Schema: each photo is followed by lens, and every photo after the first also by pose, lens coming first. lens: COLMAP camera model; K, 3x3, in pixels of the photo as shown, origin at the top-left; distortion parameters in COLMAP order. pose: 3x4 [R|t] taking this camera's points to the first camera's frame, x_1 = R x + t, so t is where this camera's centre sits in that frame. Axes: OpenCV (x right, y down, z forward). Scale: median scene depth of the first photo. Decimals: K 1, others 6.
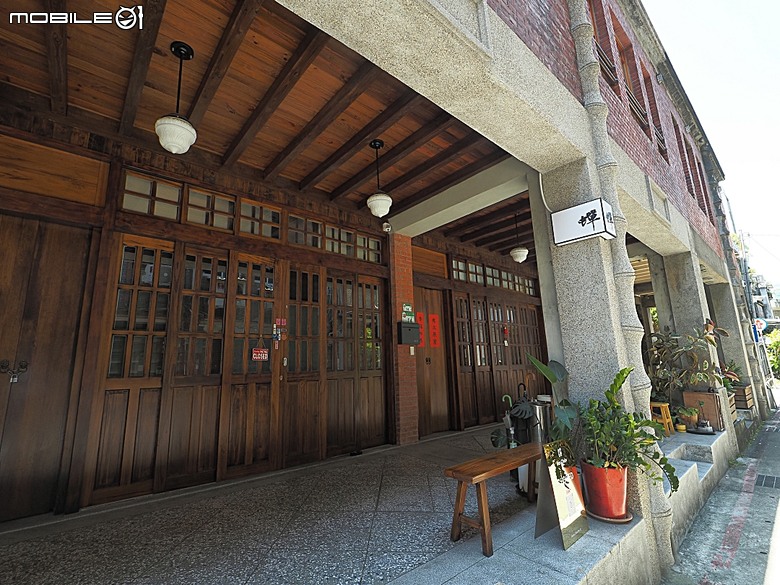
lens RADIAL K [[363.9, 0, 390.7], [0, 363.9, 291.2], [0, 0, 1]] dist [-0.009308, 0.001255]
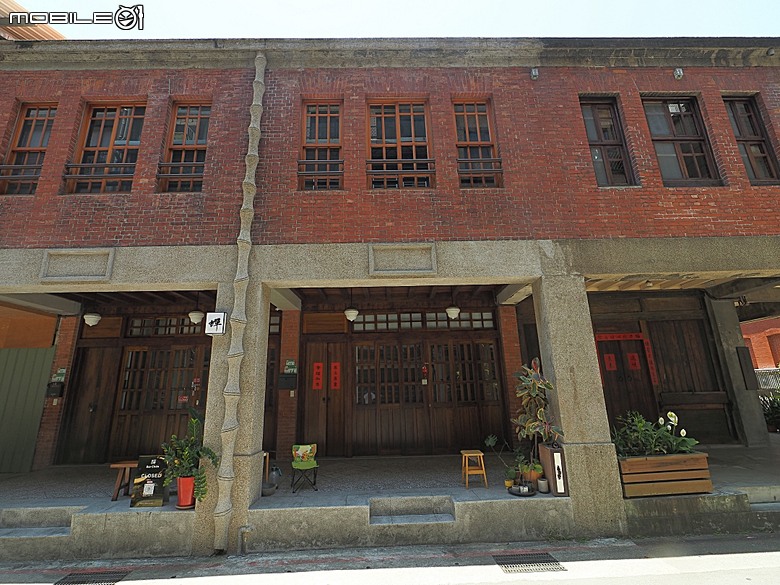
lens RADIAL K [[363.9, 0, 377.6], [0, 363.9, 288.1], [0, 0, 1]] dist [-0.009308, 0.001255]
pose [[0.772063, -0.167624, -0.613042, 1.536071], [0.131472, 0.985851, -0.103986, -0.060783], [0.621799, -0.000314, 0.783177, 0.130216]]
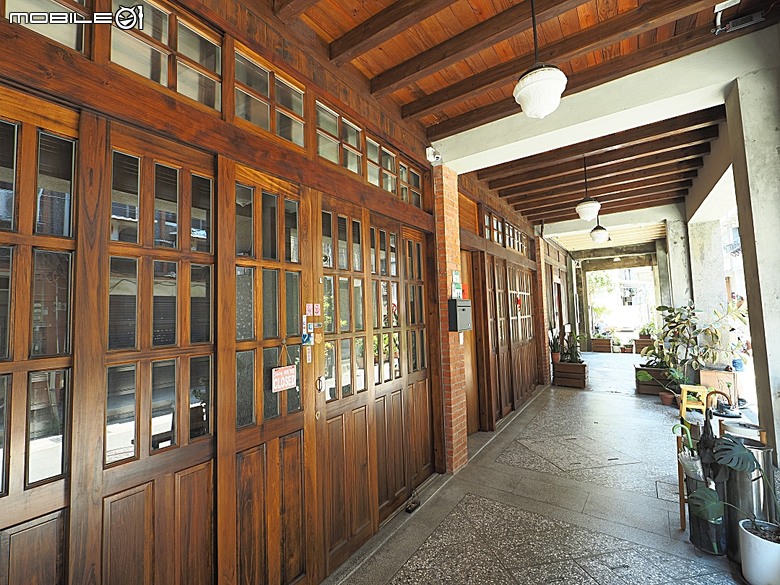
lens RADIAL K [[363.9, 0, 388.8], [0, 363.9, 287.7], [0, 0, 1]] dist [-0.009308, 0.001255]
pose [[0.968679, 0.015805, 0.247815, -0.313875], [-0.045824, 0.992210, 0.115840, -0.011913], [-0.244054, -0.123567, 0.961857, 0.455791]]
